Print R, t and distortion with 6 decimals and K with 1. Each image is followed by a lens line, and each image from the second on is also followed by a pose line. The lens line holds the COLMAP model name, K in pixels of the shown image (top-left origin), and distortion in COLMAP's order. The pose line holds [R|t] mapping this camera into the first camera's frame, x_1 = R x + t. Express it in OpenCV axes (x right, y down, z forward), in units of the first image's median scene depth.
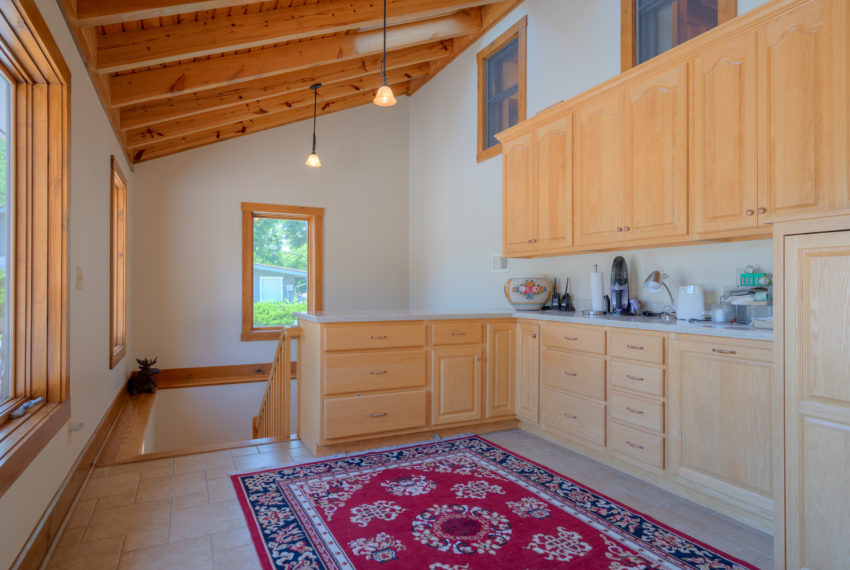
lens RADIAL K [[499.3, 0, 425.0], [0, 499.3, 285.0], [0, 0, 1]] dist [0.002796, -0.002551]
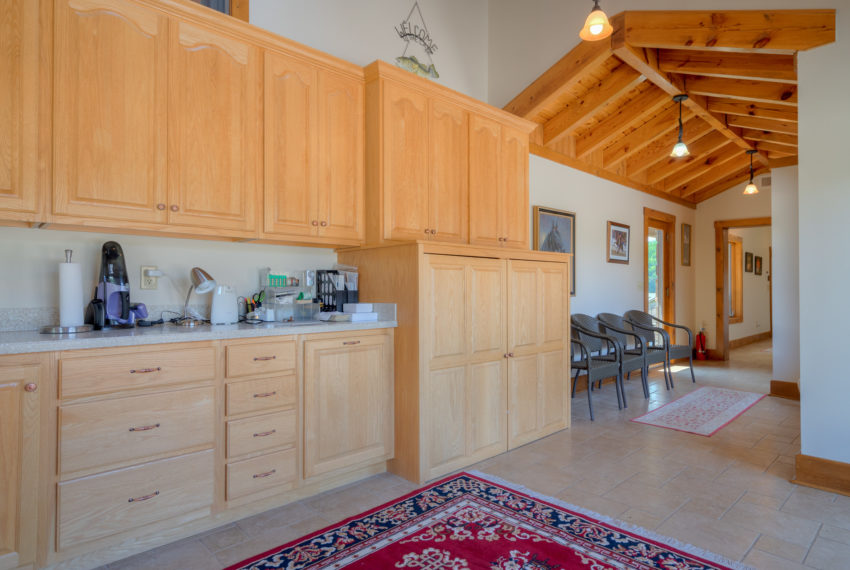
lens RADIAL K [[488.6, 0, 425.0], [0, 488.6, 285.0], [0, 0, 1]] dist [0.002271, 0.000109]
pose [[-0.307312, 0.004791, 0.951597, -0.509620], [-0.007125, 0.999948, -0.007335, 0.004226], [-0.951582, -0.009034, -0.307262, 1.118424]]
